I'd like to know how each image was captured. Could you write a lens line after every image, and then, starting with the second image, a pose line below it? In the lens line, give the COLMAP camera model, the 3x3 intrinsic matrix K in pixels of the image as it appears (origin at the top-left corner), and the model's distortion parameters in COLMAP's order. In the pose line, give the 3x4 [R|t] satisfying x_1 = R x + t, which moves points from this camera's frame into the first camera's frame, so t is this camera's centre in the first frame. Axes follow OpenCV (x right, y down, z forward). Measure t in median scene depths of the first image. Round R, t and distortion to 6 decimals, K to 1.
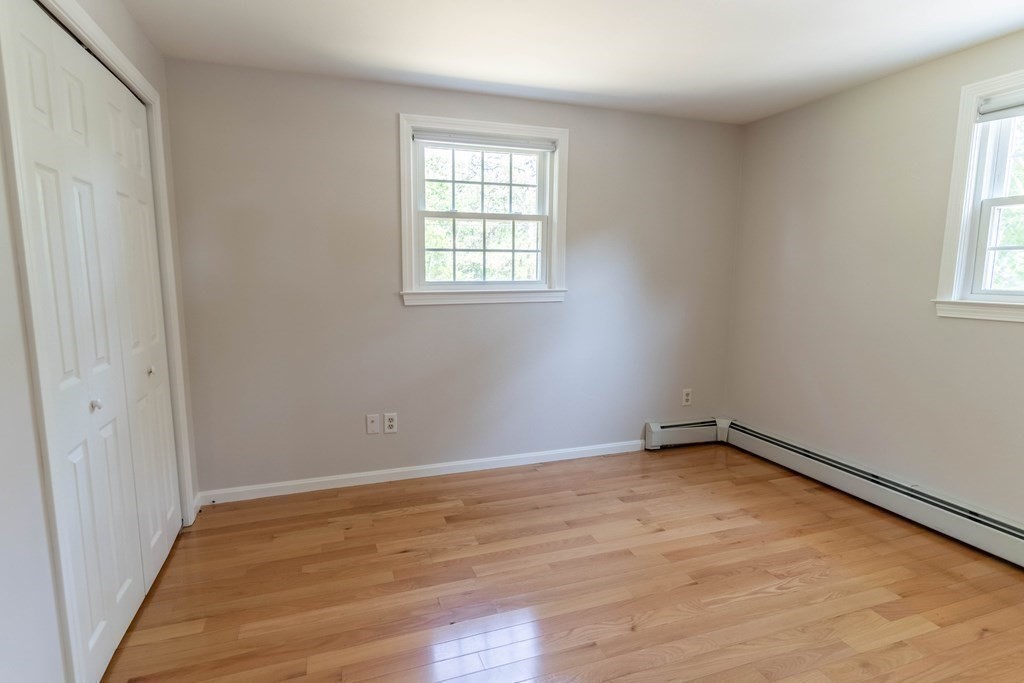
lens RADIAL K [[524.9, 0, 508.8], [0, 524.9, 340.6], [0, 0, 1]] dist [-0.003541, 0.000544]
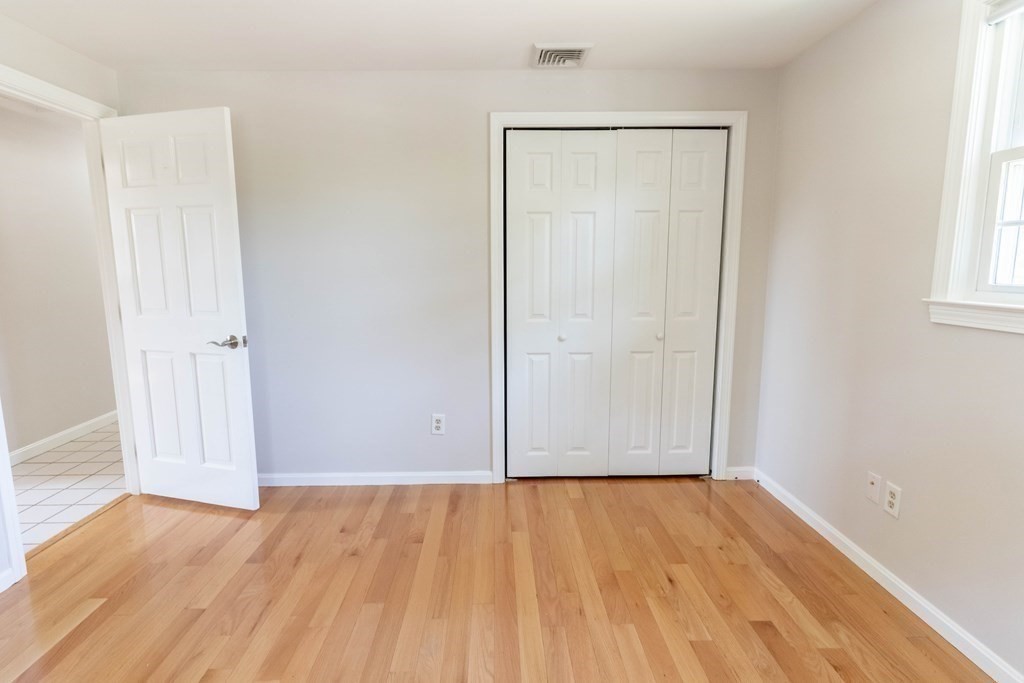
lens RADIAL K [[524.9, 0, 512.2], [0, 524.9, 343.8], [0, 0, 1]] dist [-0.003541, 0.000544]
pose [[-0.322562, 0.133710, -0.937057, 0.584366], [-0.129129, 0.974501, 0.183503, -0.101362], [0.937699, 0.180193, -0.297071, 0.828584]]
